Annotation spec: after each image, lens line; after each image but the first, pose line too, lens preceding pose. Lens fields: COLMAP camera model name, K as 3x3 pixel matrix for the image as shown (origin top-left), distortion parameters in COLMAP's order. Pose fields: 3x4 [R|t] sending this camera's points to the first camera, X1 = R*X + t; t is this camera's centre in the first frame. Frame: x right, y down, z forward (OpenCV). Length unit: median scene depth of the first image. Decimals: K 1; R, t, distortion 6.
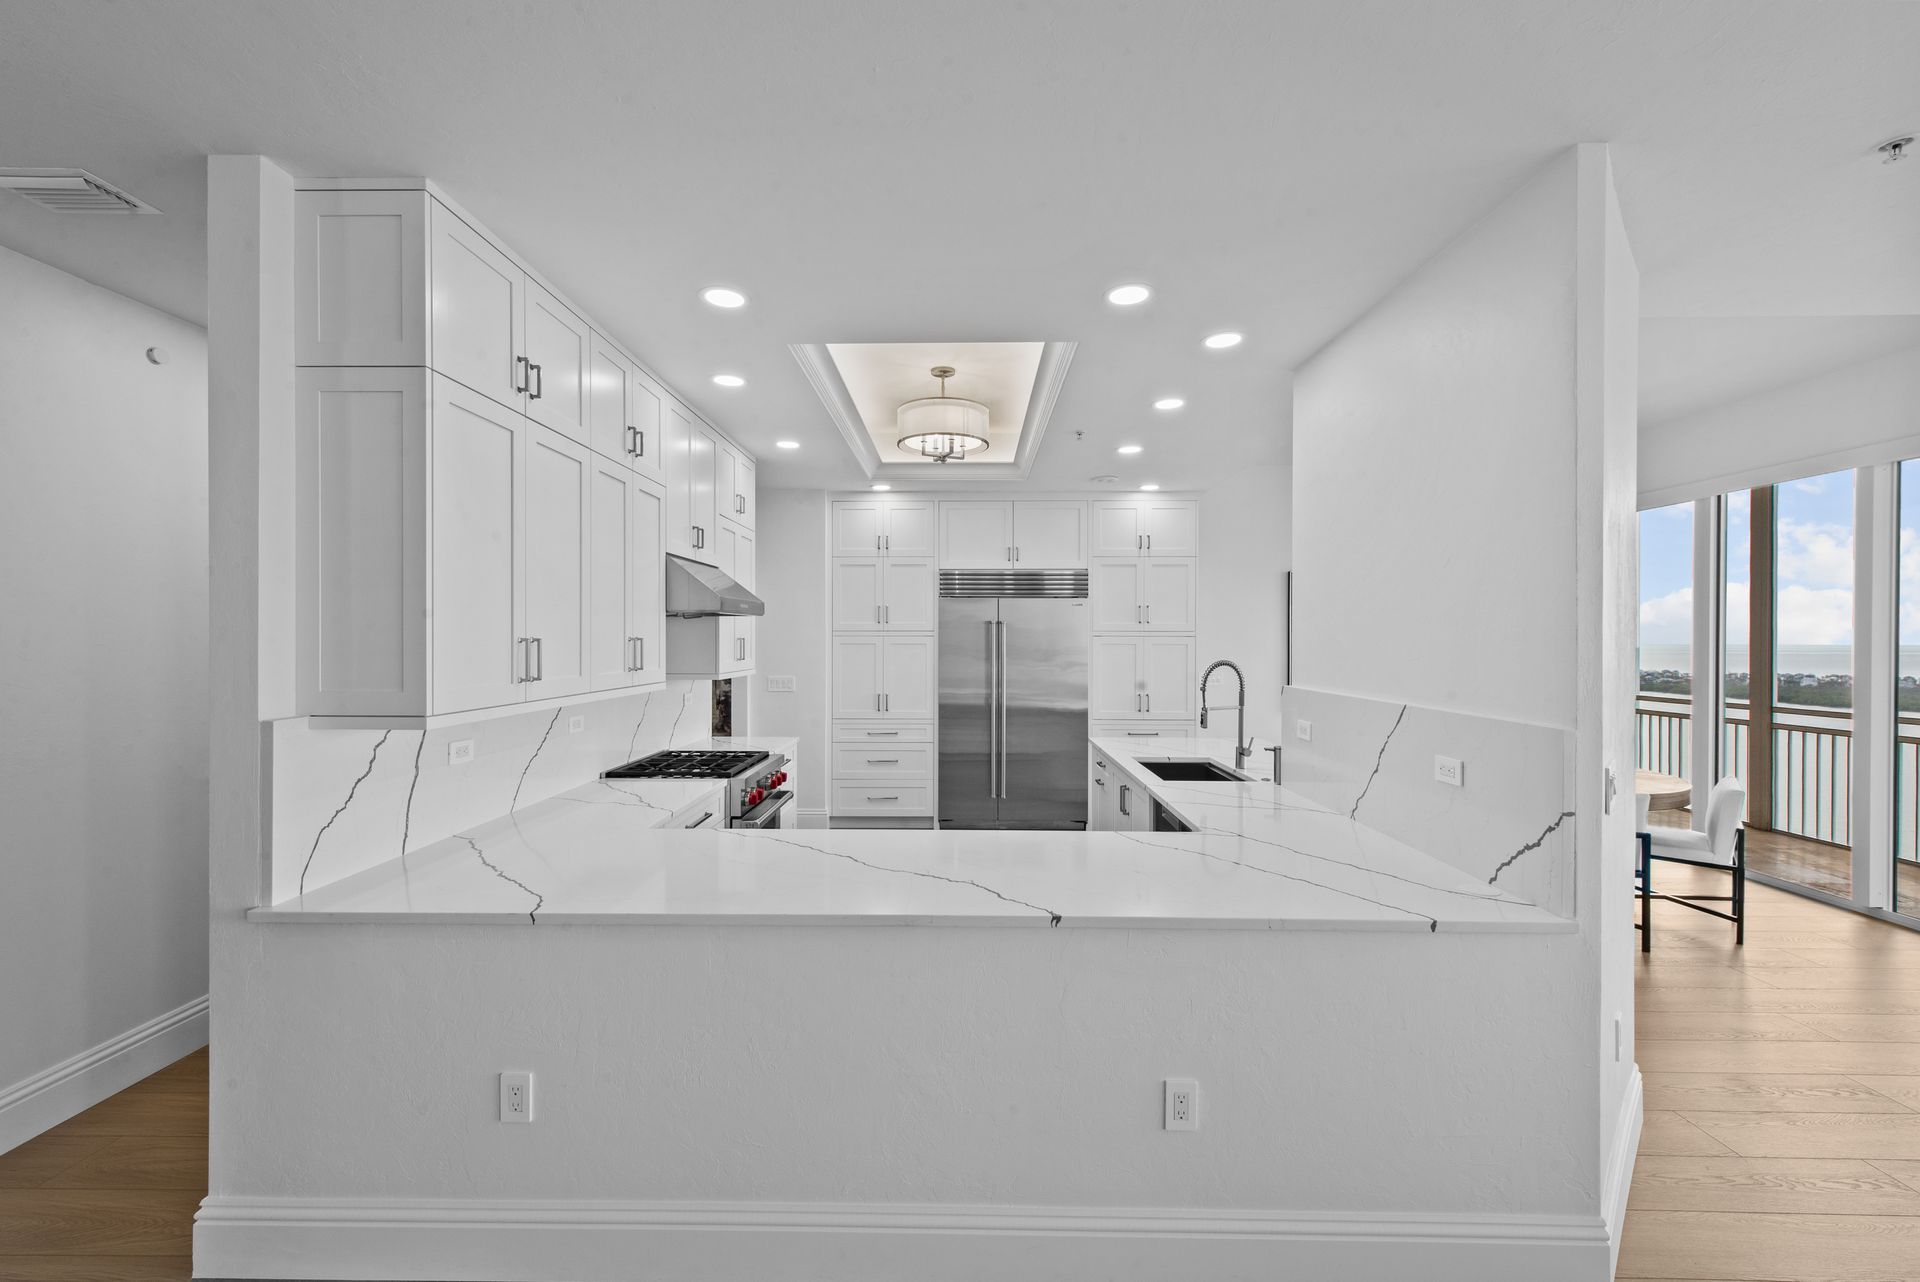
lens RADIAL K [[742.3, 0, 960.1], [0, 742.3, 634.7], [0, 0, 1]] dist [0.010810, -0.003301]
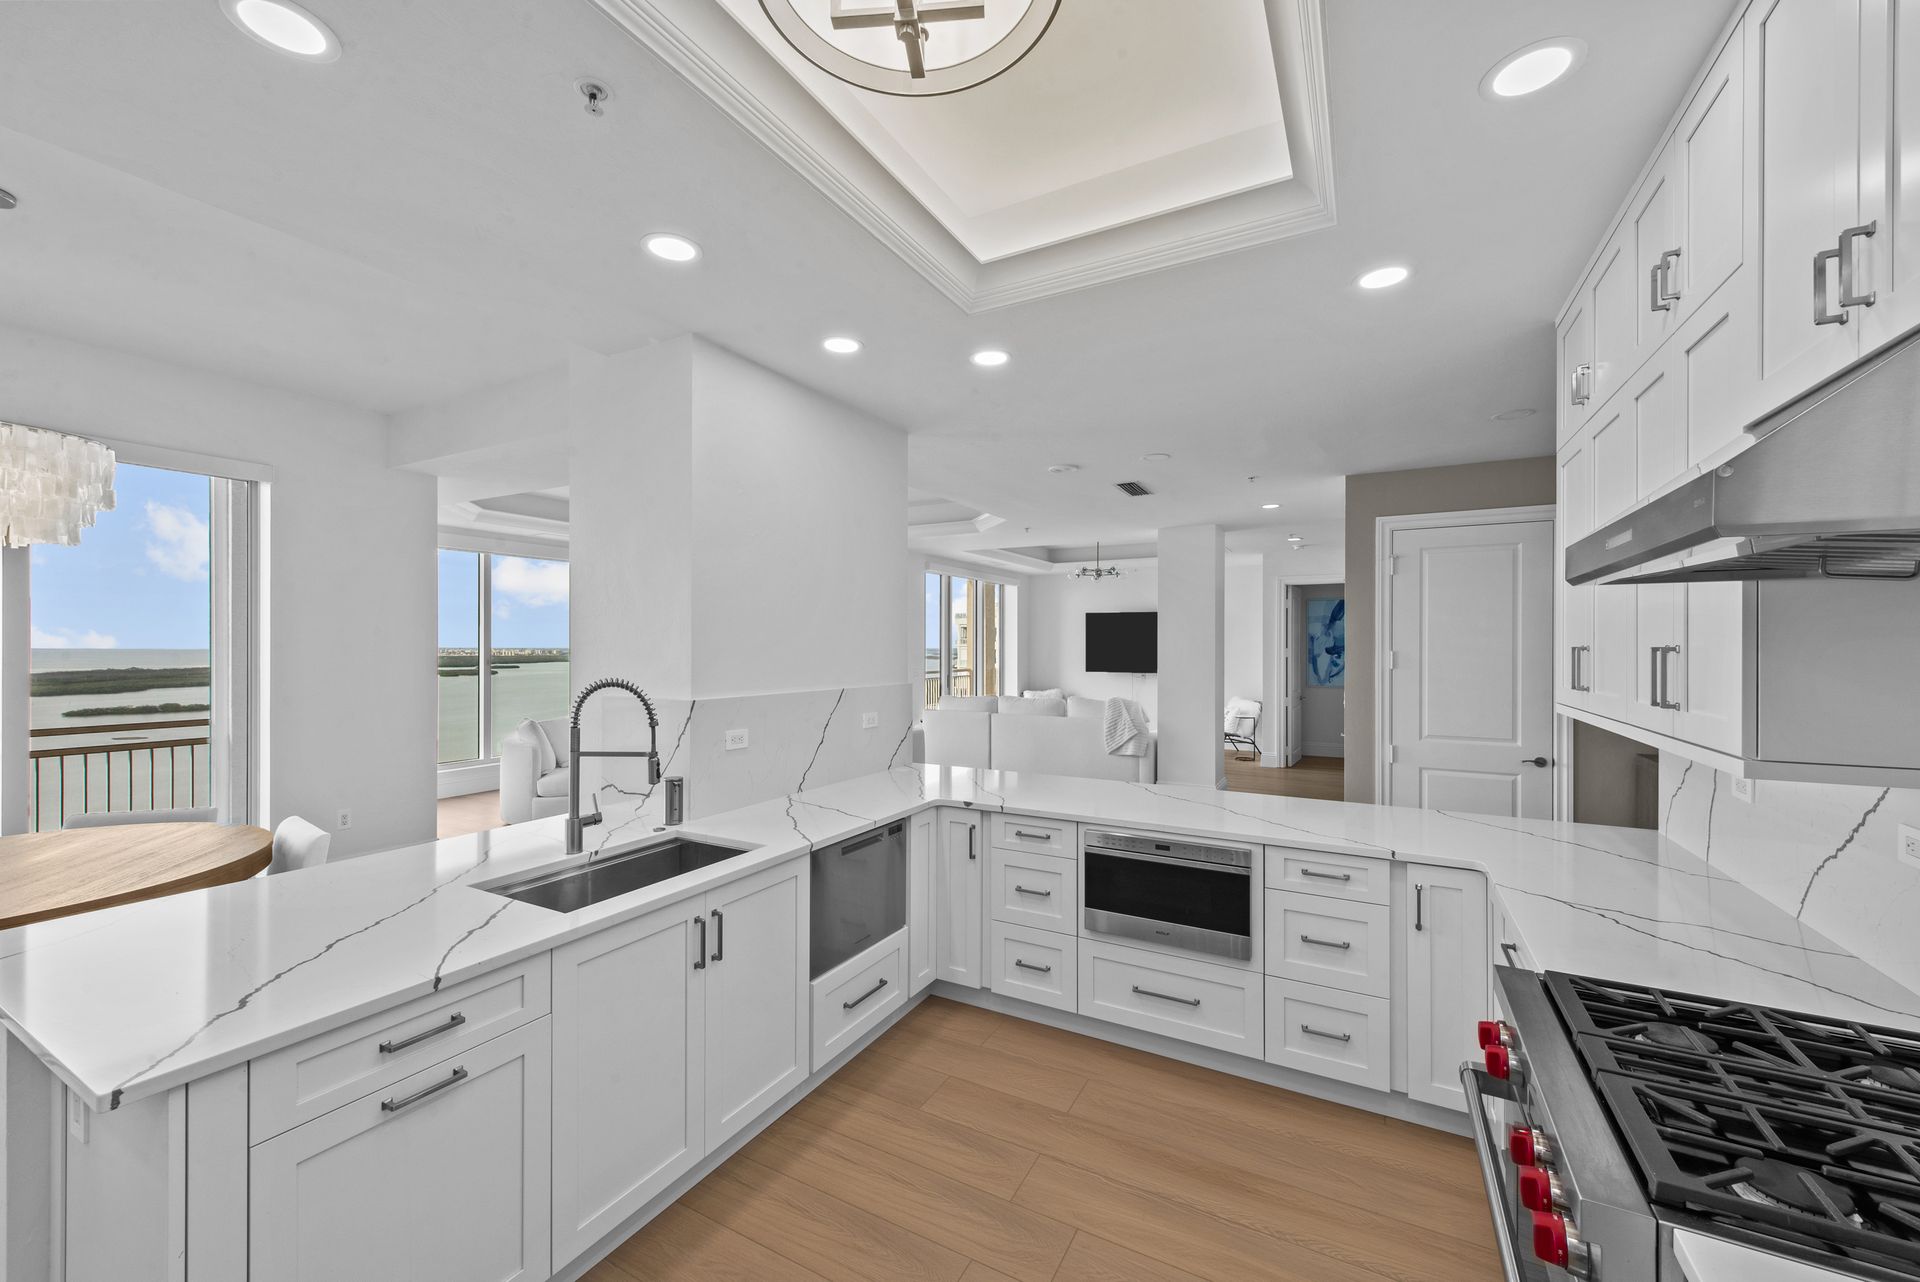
lens RADIAL K [[742.3, 0, 949.9], [0, 742.3, 645.0], [0, 0, 1]] dist [0.010810, -0.003301]
pose [[-0.876664, -0.002599, 0.481096, -0.126273], [-0.004806, 0.999983, -0.003356, 0.004010], [-0.481079, -0.005254, -0.876661, 0.898401]]
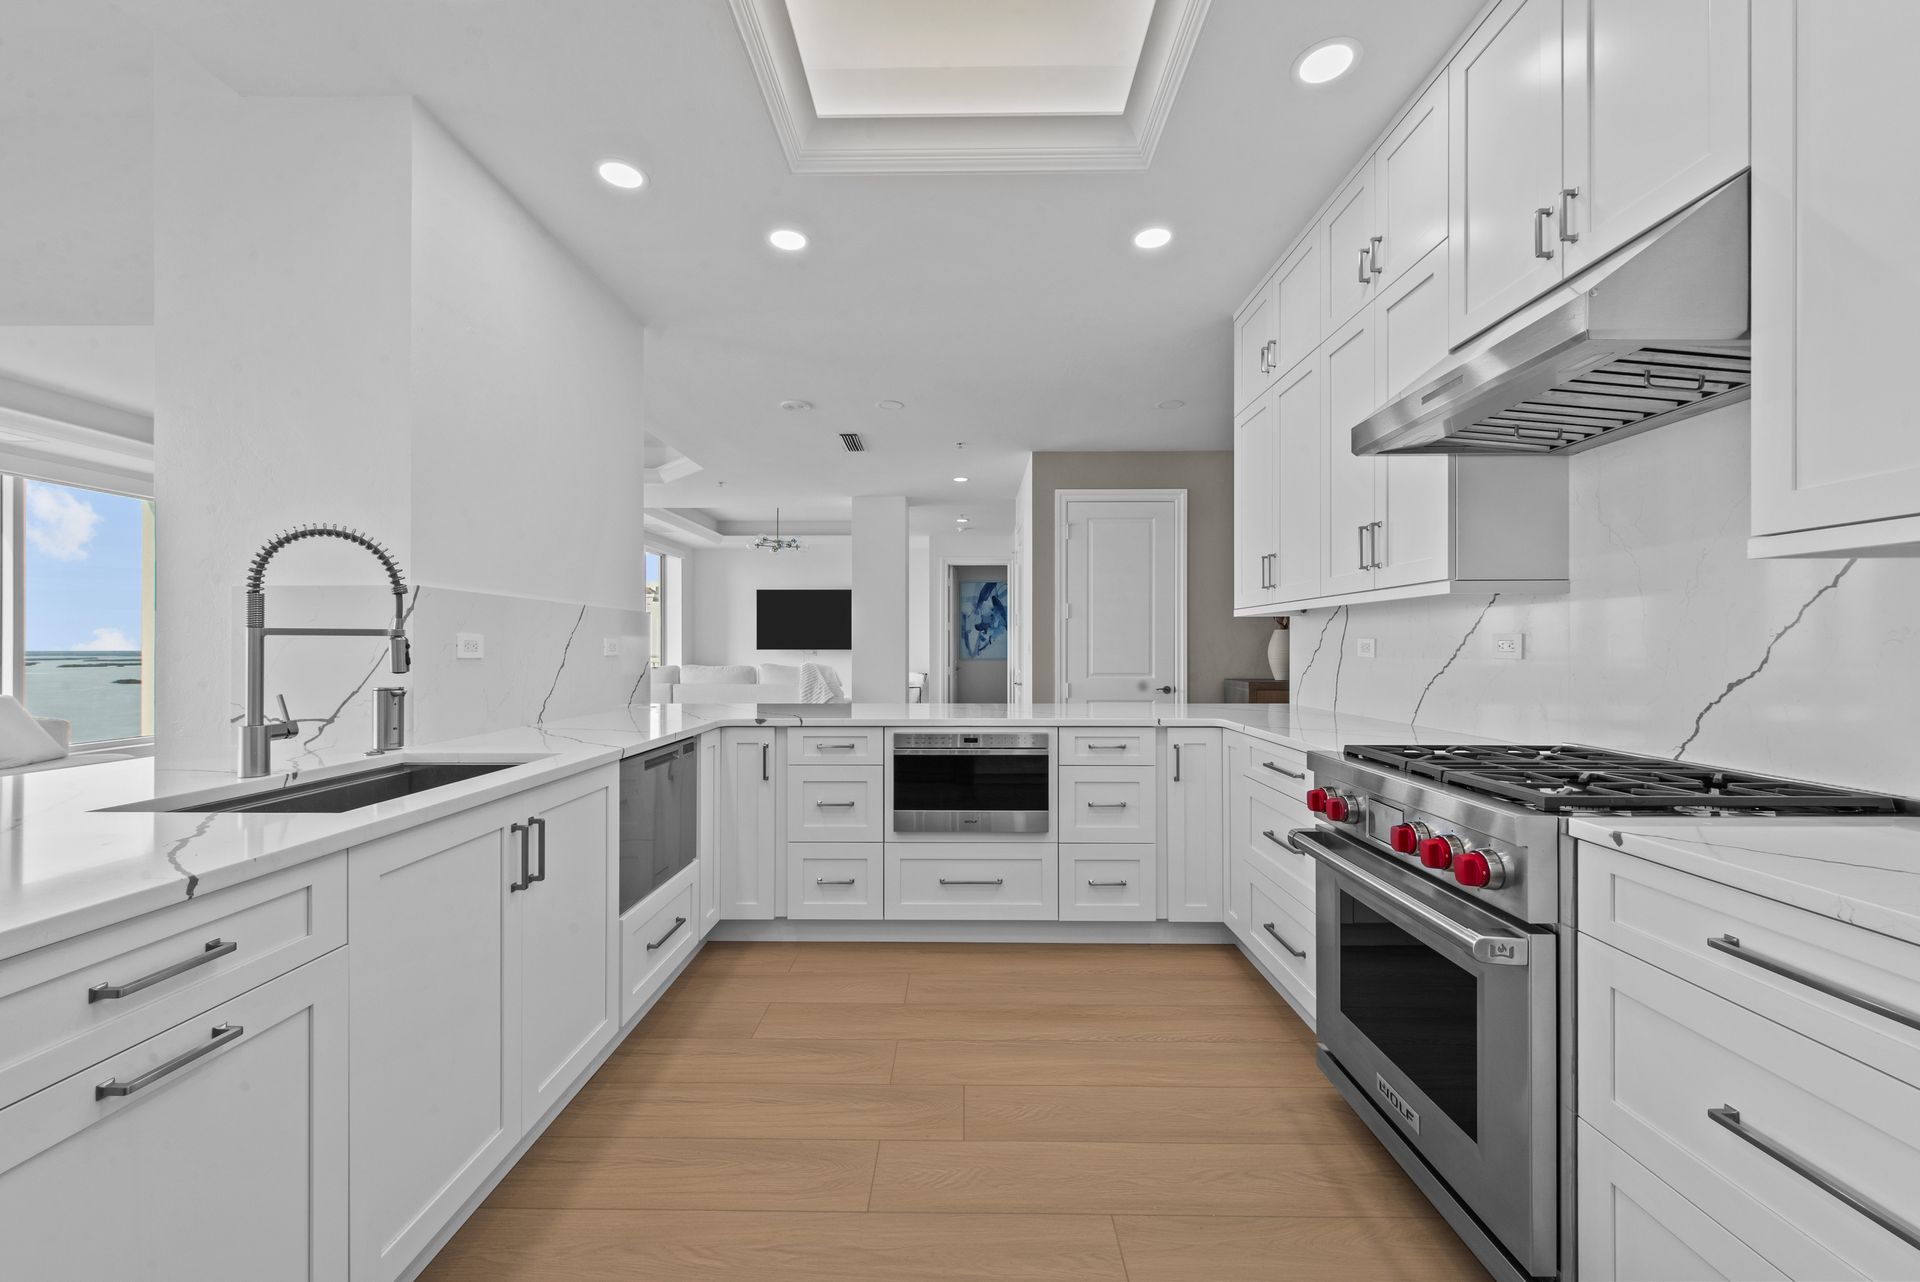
lens RADIAL K [[742.3, 0, 946.9], [0, 742.3, 644.7], [0, 0, 1]] dist [0.010810, -0.003301]
pose [[-0.999876, -0.003229, 0.015384, -0.013321], [-0.003334, 0.999972, -0.006747, 0.068166], [-0.015362, -0.006797, -0.999859, 0.912992]]
